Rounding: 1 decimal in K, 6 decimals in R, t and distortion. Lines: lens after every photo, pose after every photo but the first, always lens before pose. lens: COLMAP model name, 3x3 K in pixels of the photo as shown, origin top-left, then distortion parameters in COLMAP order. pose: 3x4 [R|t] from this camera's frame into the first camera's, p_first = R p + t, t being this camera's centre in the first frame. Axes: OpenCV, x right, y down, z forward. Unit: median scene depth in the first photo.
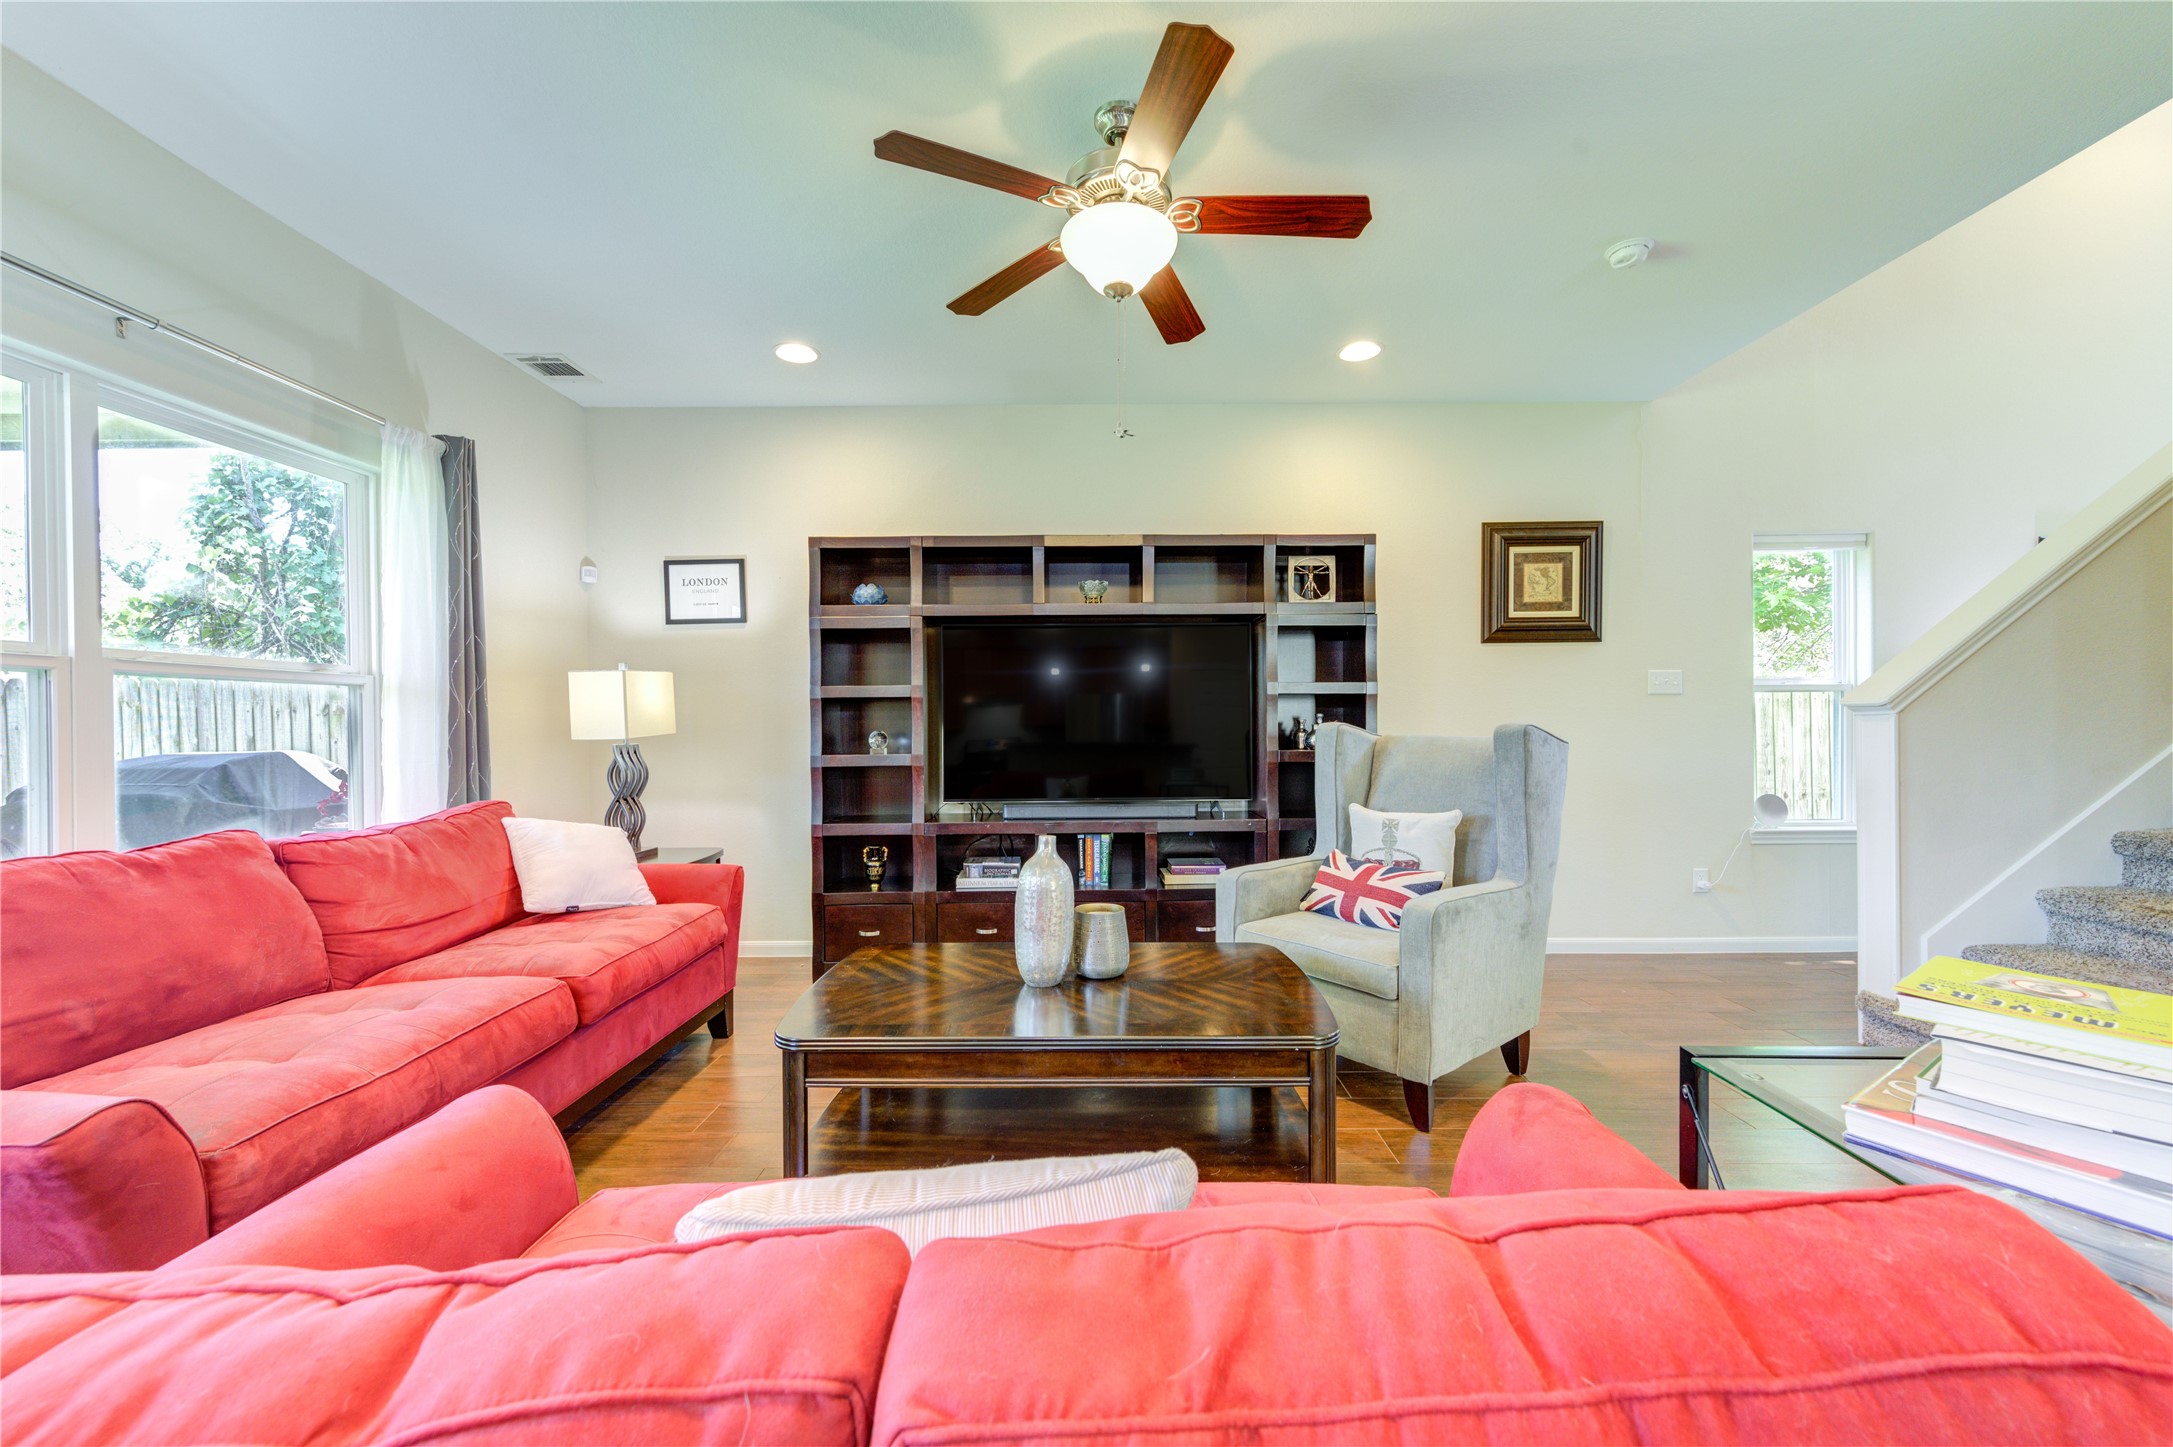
lens RADIAL K [[847.3, 0, 1093.2], [0, 847.3, 733.1], [0, 0, 1]] dist [0.001175, 0.000231]
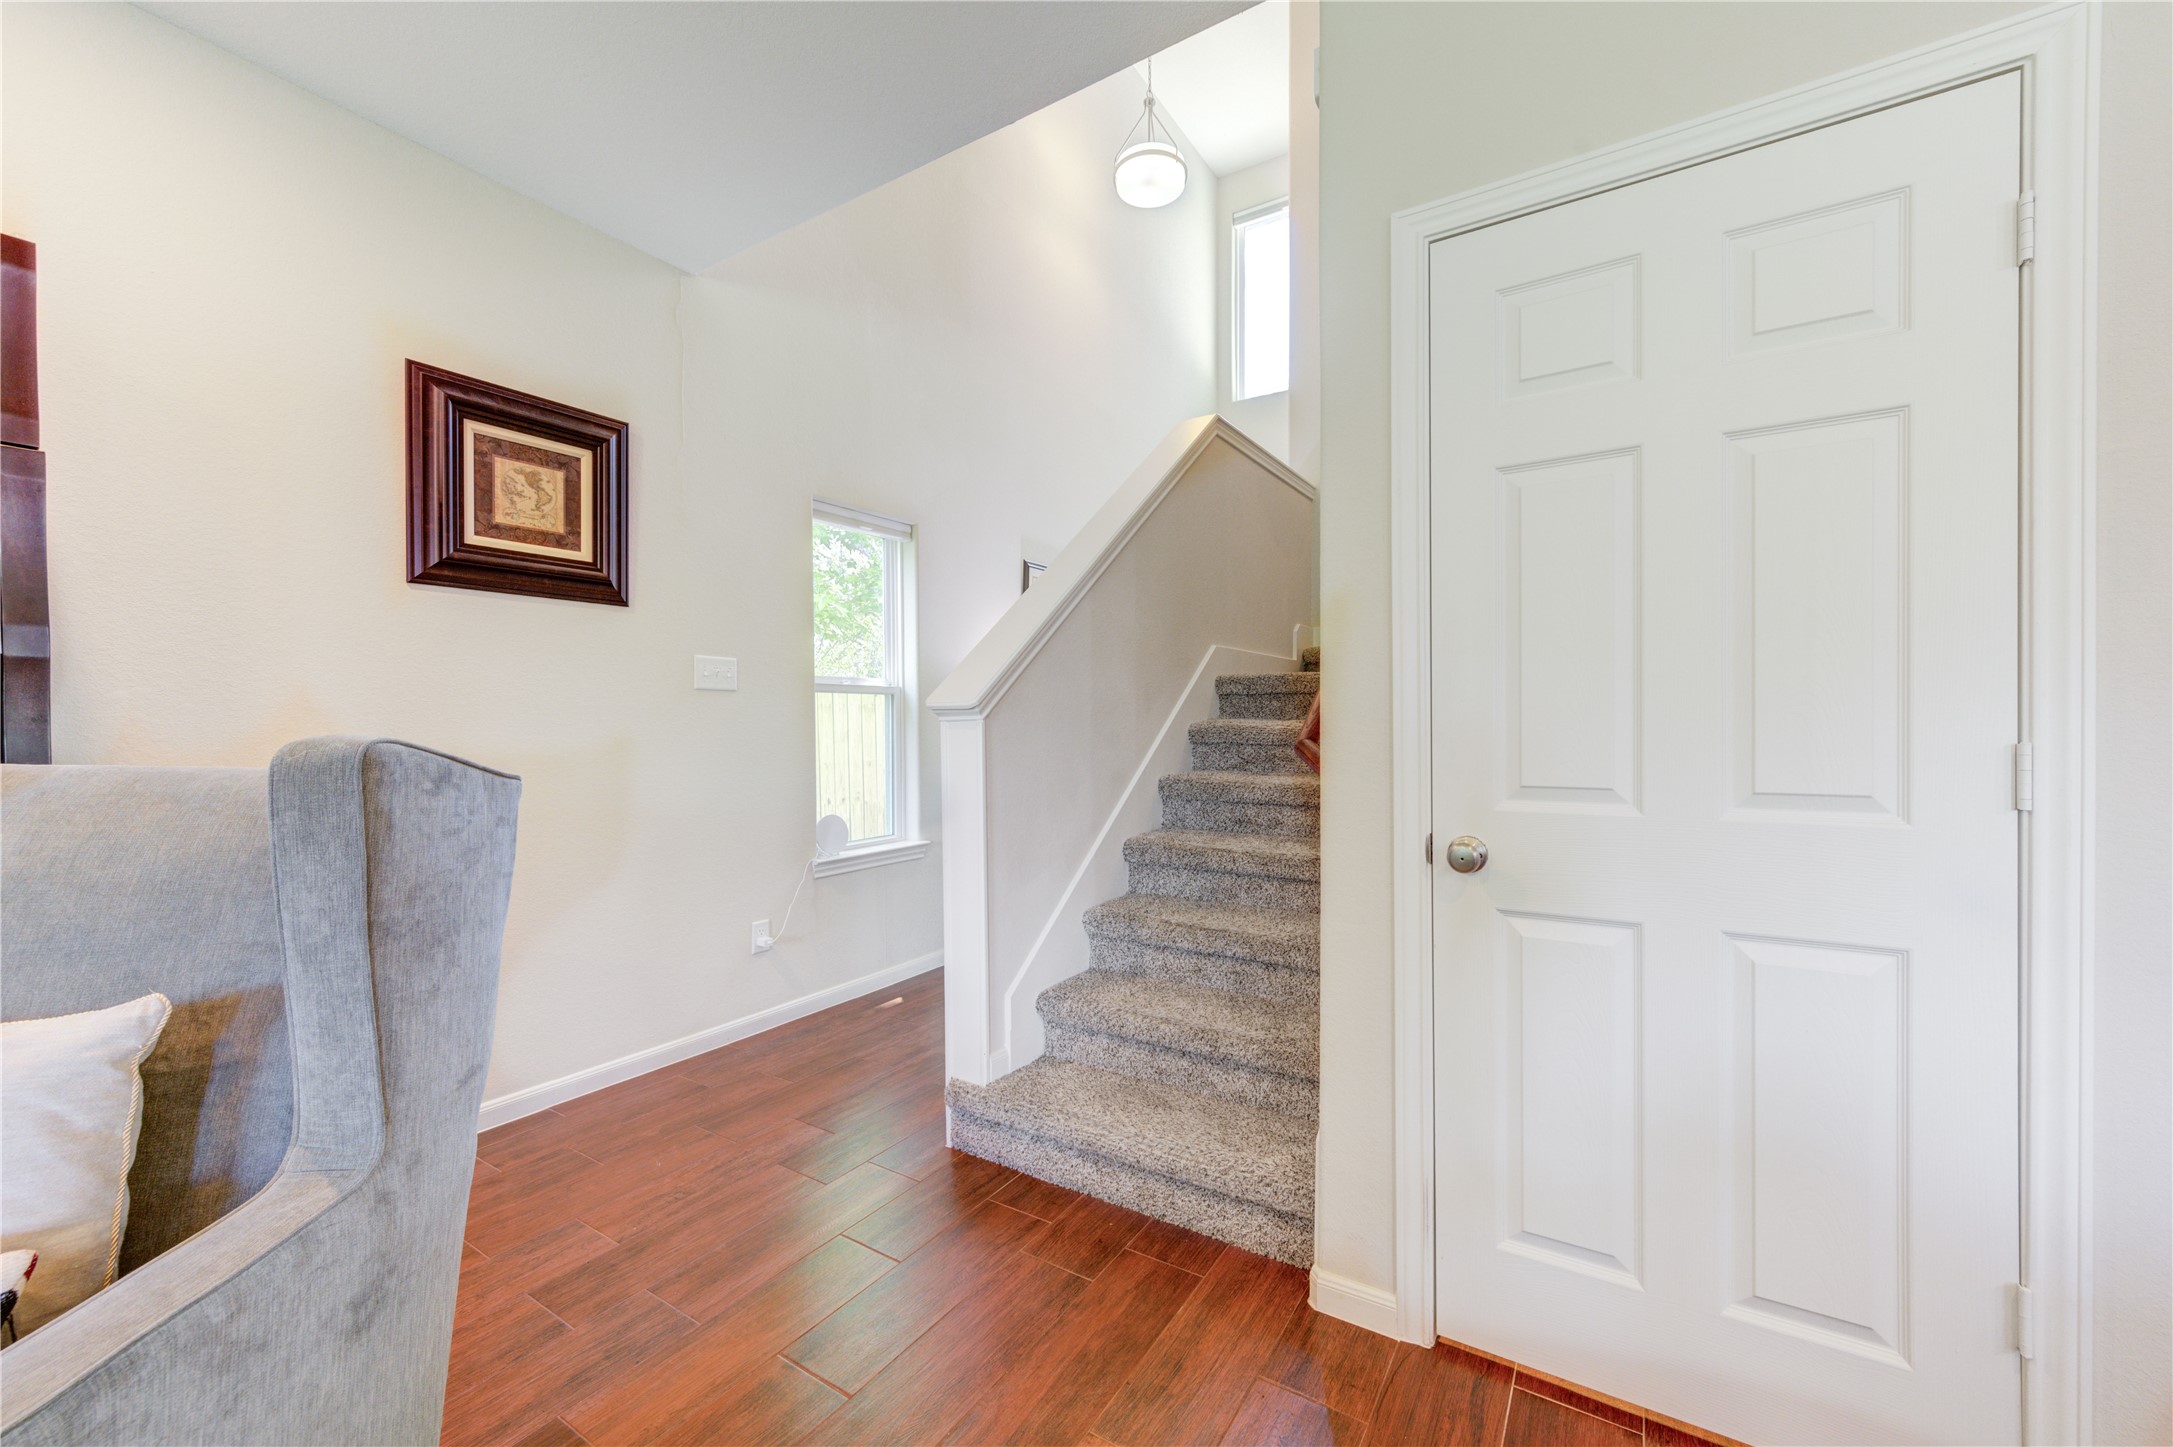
lens RADIAL K [[847.3, 0, 1087.4], [0, 847.3, 732.3], [0, 0, 1]] dist [0.001175, 0.000231]
pose [[0.536481, -0.004185, 0.843902, 0.261010], [0.008815, 0.999961, -0.000645, -0.007348], [-0.843867, 0.007785, 0.536496, 0.384405]]
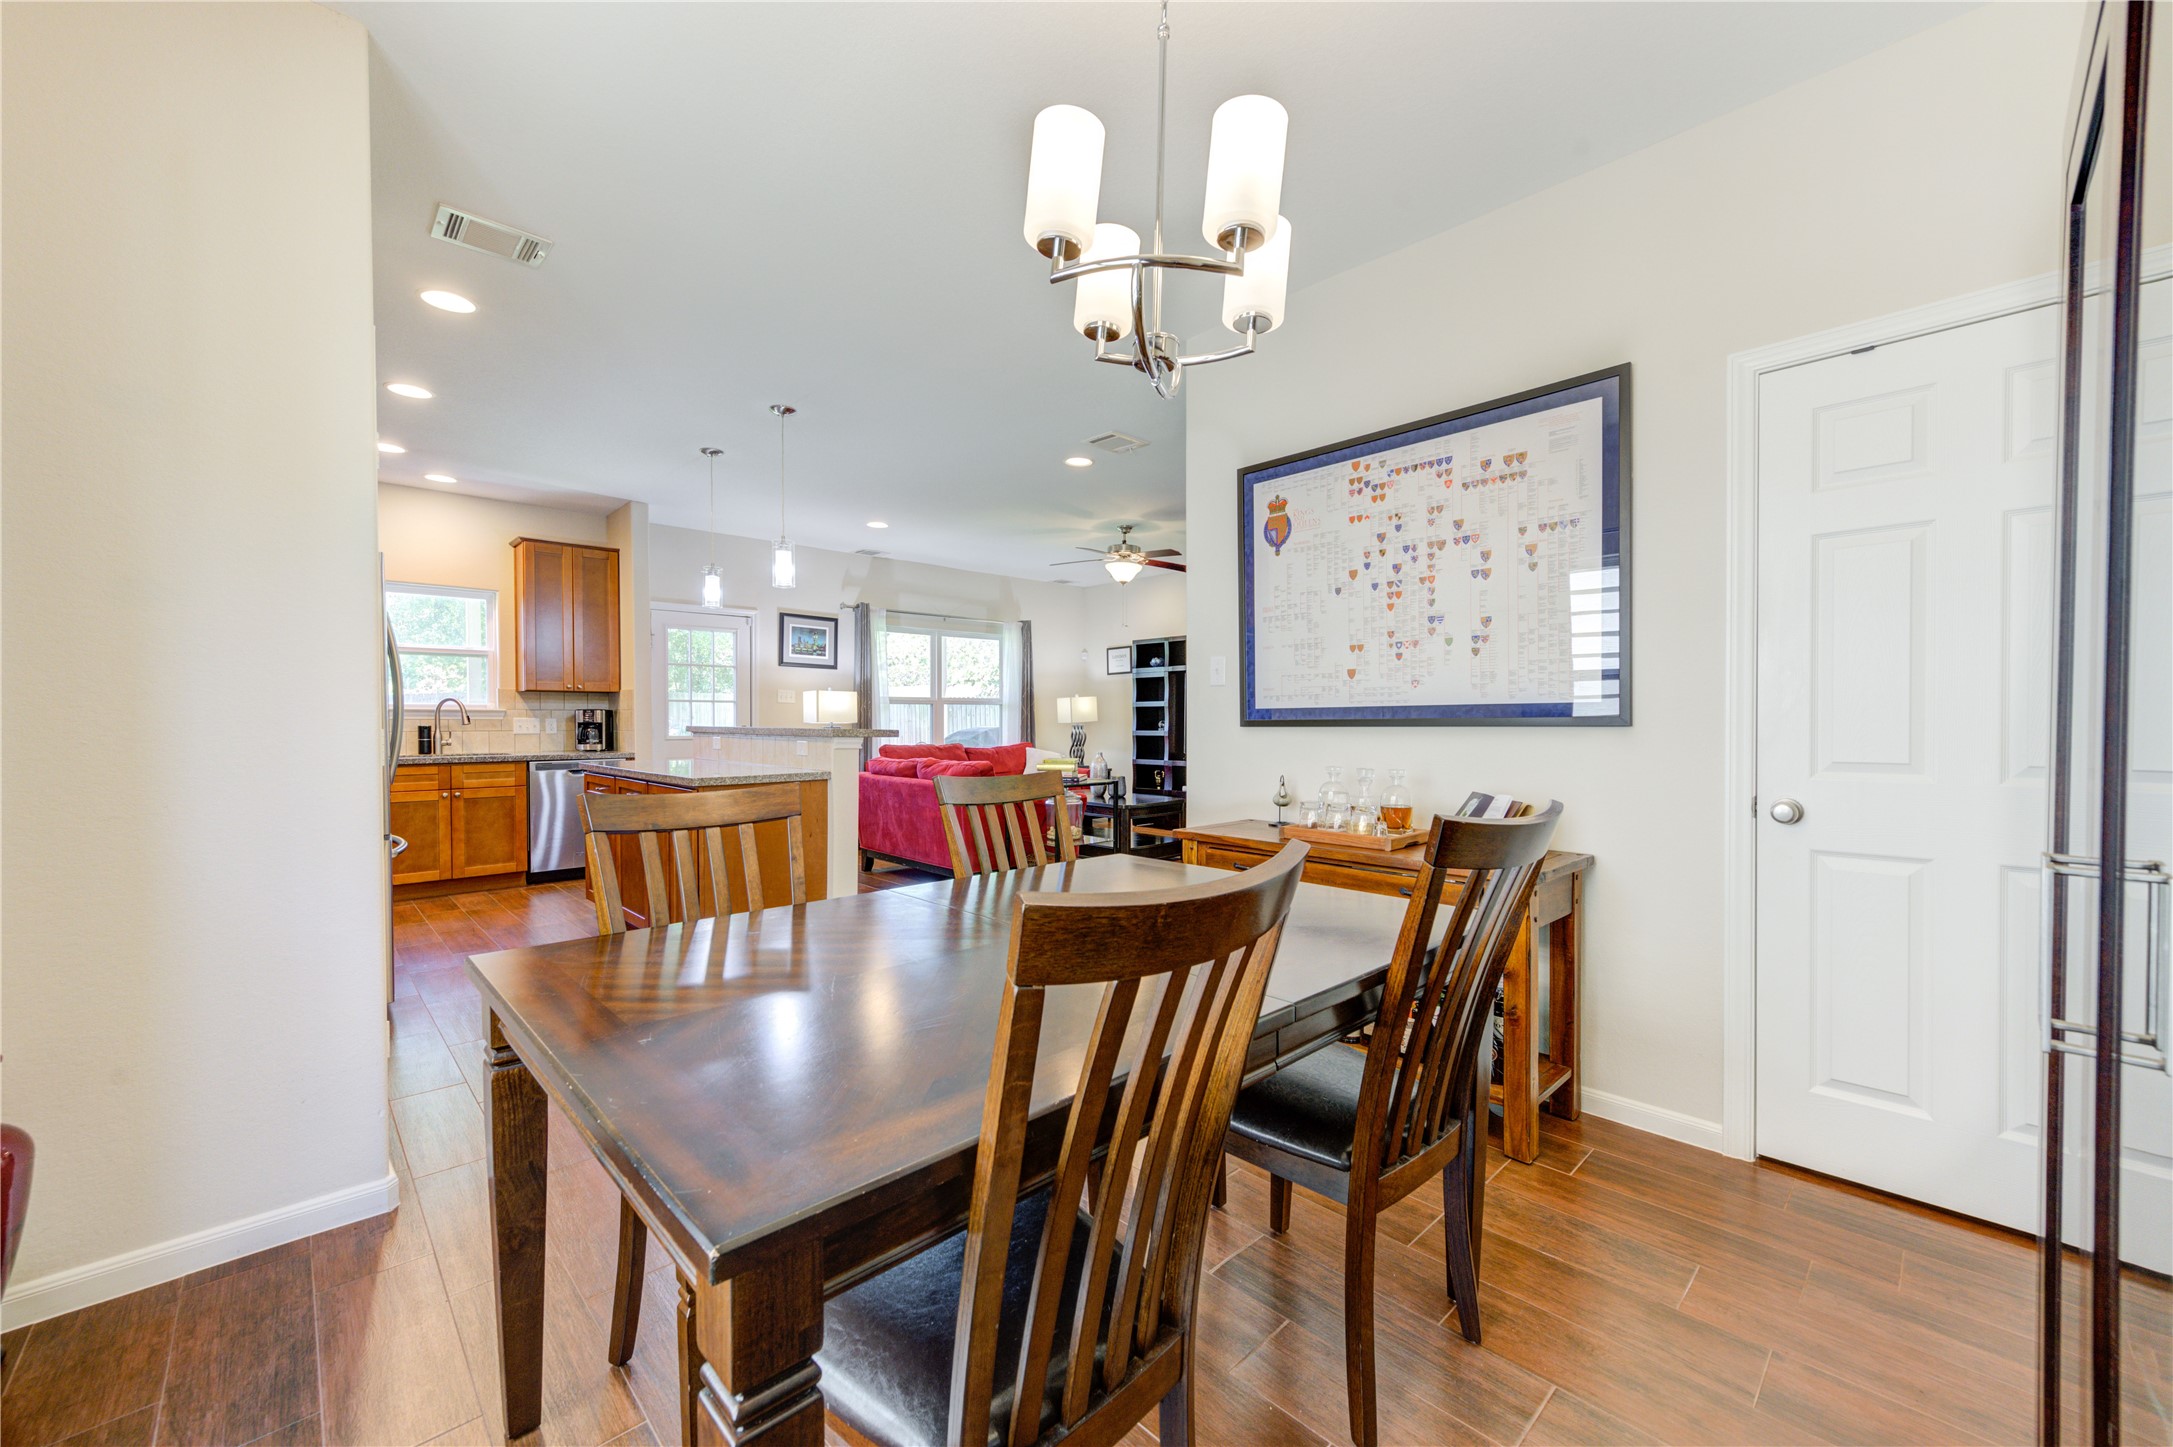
lens RADIAL K [[847.3, 0, 1092.8], [0, 847.3, 728.2], [0, 0, 1]] dist [0.001175, 0.000231]
pose [[0.692271, 0.016085, -0.721459, 1.313405], [-0.011183, 0.999871, 0.011562, -0.007098], [0.721551, 0.000064, 0.692361, -0.746754]]
